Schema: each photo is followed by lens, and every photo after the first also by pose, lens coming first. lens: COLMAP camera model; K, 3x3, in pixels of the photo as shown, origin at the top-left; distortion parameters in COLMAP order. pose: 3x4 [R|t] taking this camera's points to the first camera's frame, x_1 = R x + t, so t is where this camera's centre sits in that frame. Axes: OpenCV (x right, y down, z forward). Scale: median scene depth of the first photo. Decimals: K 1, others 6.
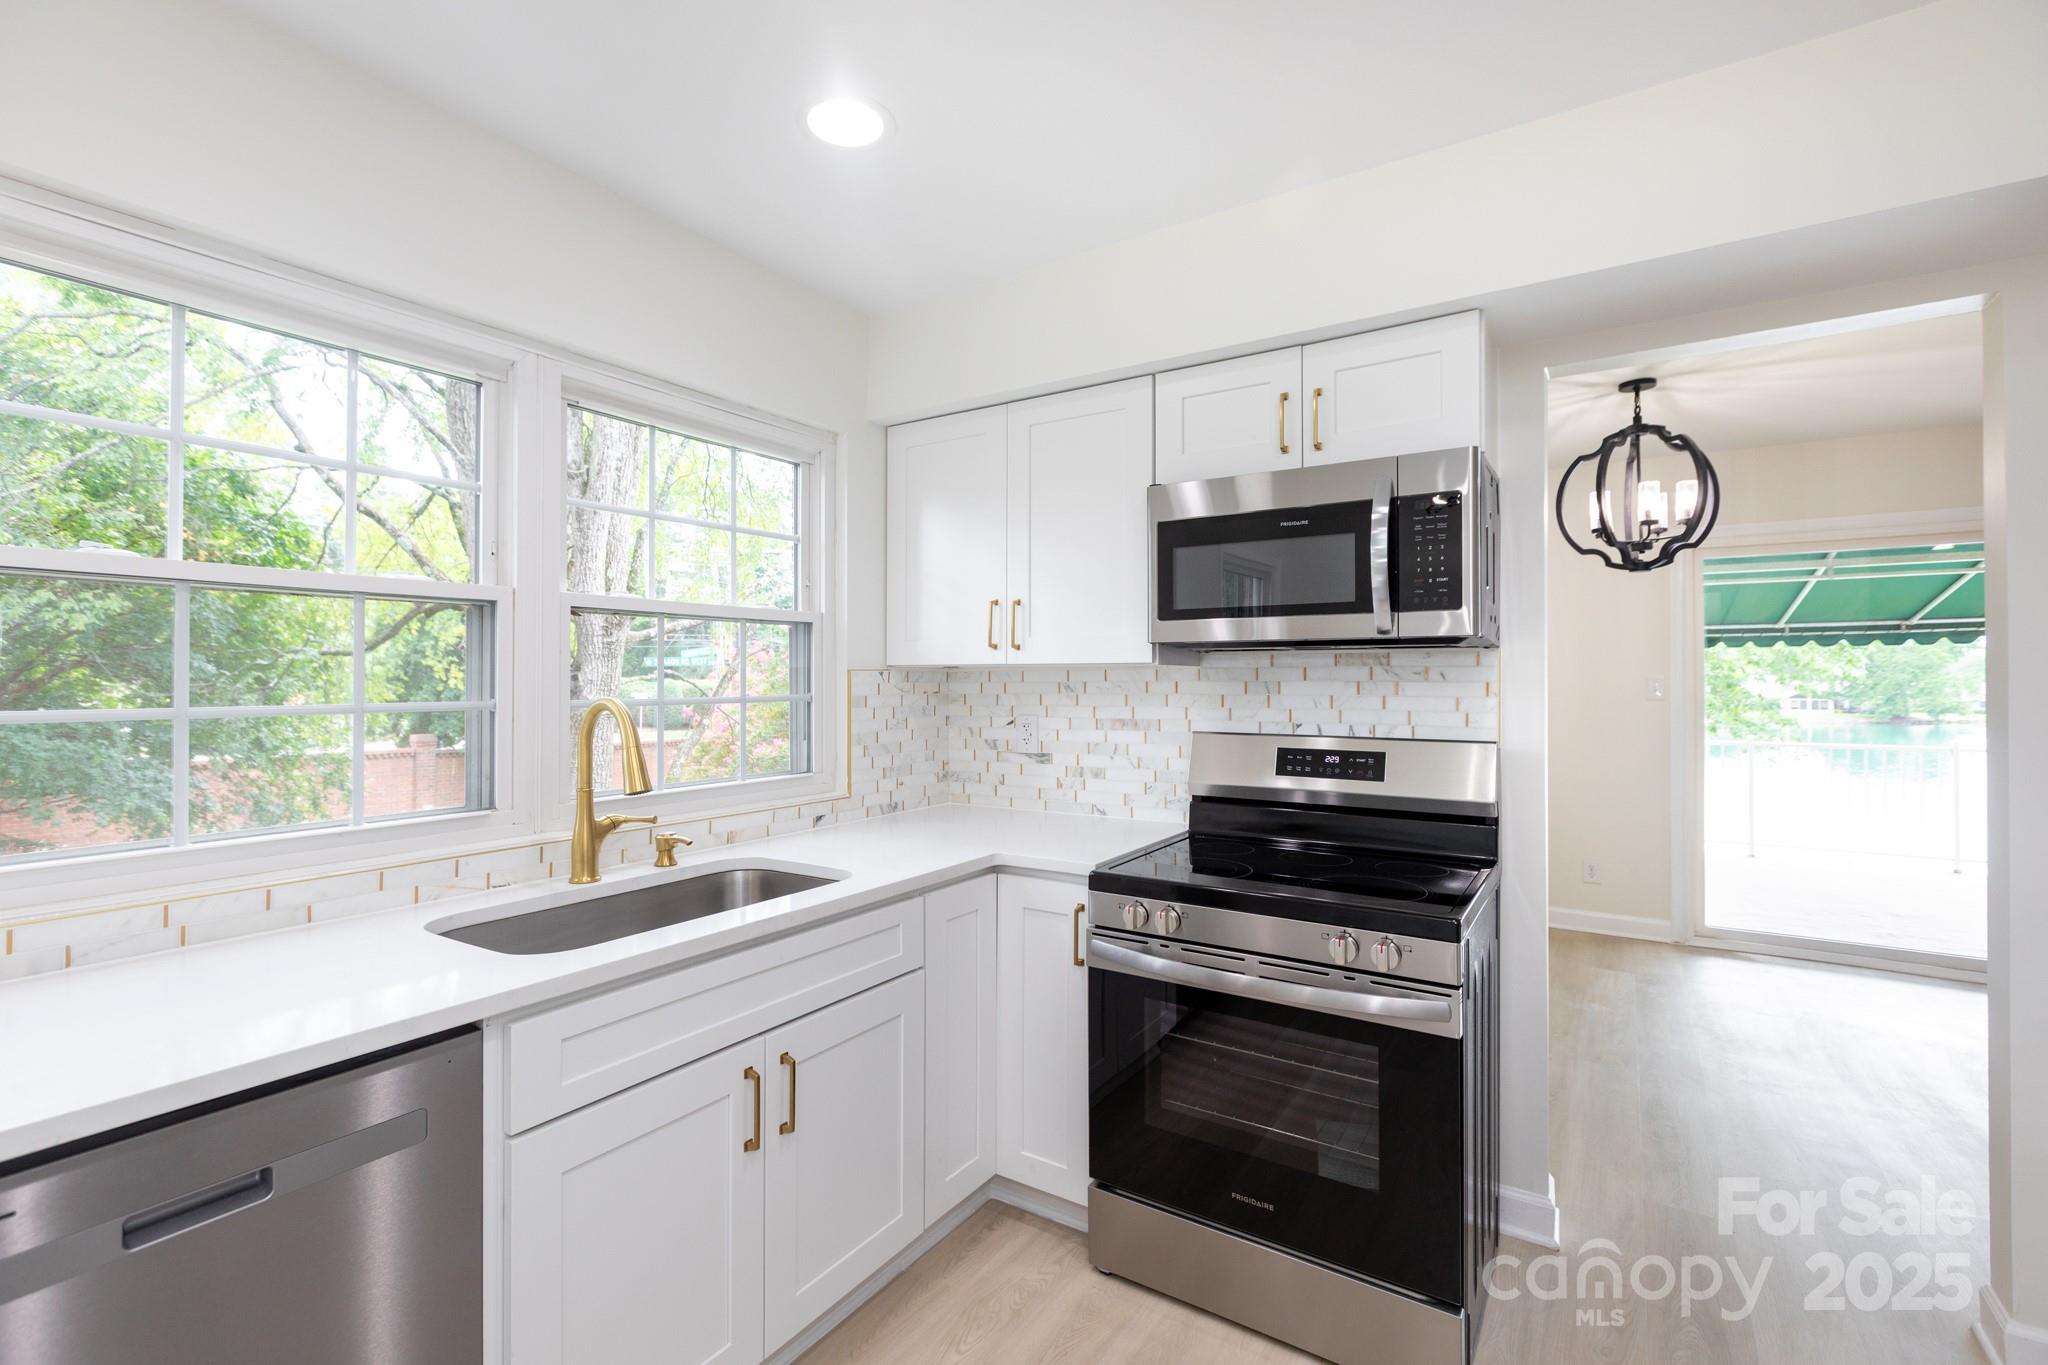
lens RADIAL K [[935.4, 0, 1013.8], [0, 935.4, 701.0], [0, 0, 1]] dist [0.005398, -0.002154]
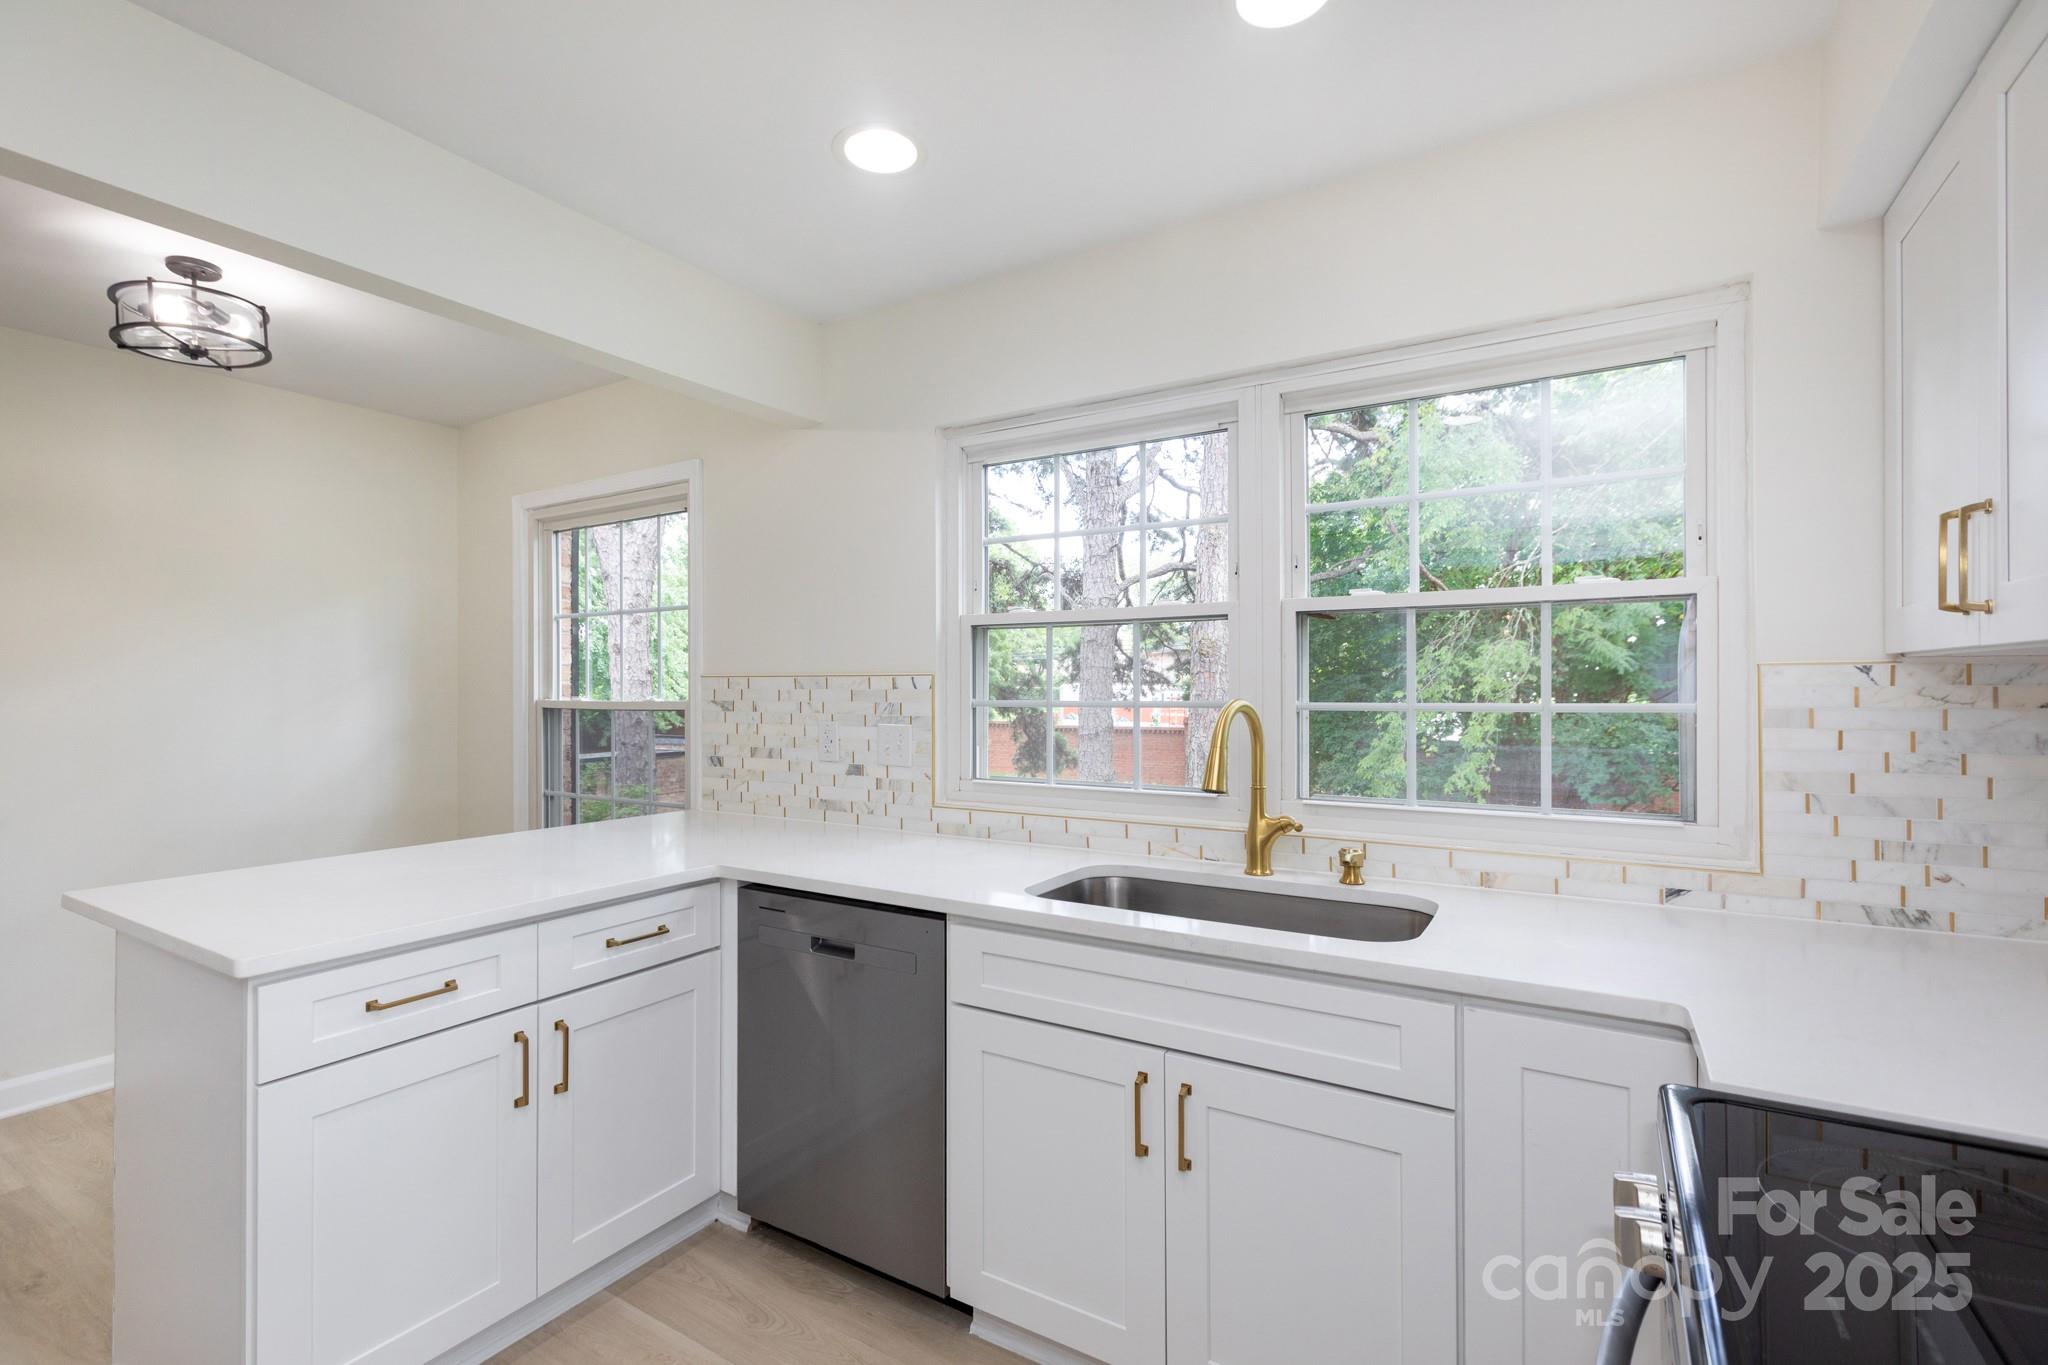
lens RADIAL K [[935.4, 0, 1023.5], [0, 935.4, 701.6], [0, 0, 1]] dist [0.005398, -0.002154]
pose [[0.008949, 0.016154, -0.999829, 0.466626], [-0.019665, 0.999679, 0.015975, -0.010035], [0.999767, 0.019519, 0.009264, 0.571498]]
